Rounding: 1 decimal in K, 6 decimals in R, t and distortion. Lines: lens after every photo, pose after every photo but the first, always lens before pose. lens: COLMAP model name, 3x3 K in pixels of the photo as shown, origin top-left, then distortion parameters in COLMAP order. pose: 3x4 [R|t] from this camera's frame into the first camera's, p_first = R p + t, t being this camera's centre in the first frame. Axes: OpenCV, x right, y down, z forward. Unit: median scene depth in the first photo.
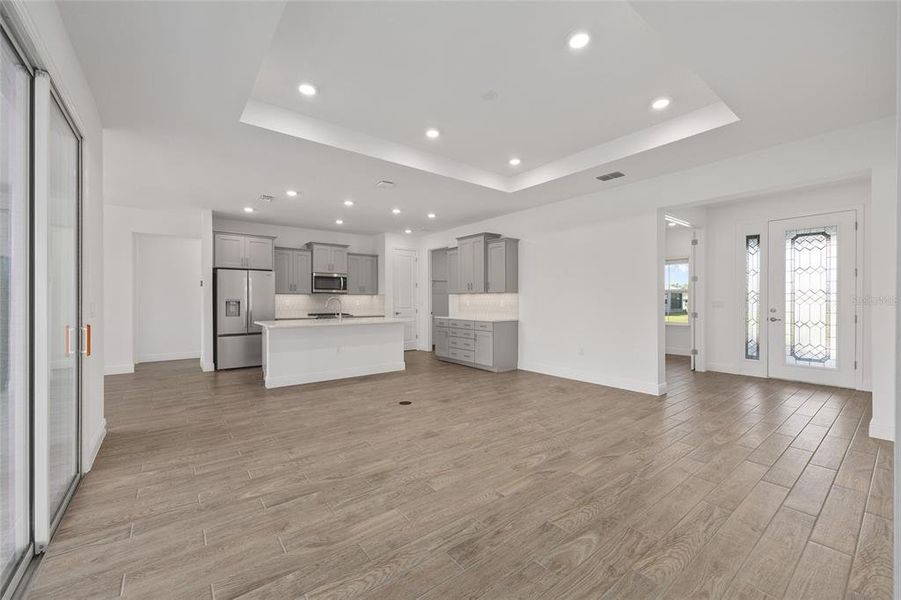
lens RADIAL K [[360.6, 0, 449.9], [0, 360.6, 299.2], [0, 0, 1]] dist [-0.002973, 0.000198]
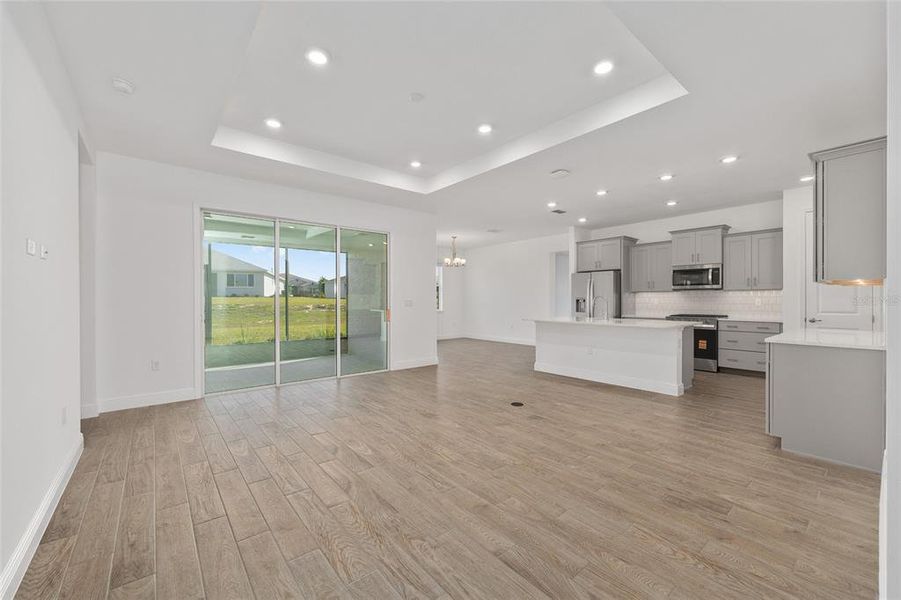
lens RADIAL K [[360.6, 0, 454.0], [0, 360.6, 298.7], [0, 0, 1]] dist [-0.002973, 0.000198]
pose [[0.035205, 0.000210, -0.999380, 0.957293], [0.005063, 0.999987, 0.000389, 0.001495], [0.999367, -0.005073, 0.035204, 0.903402]]
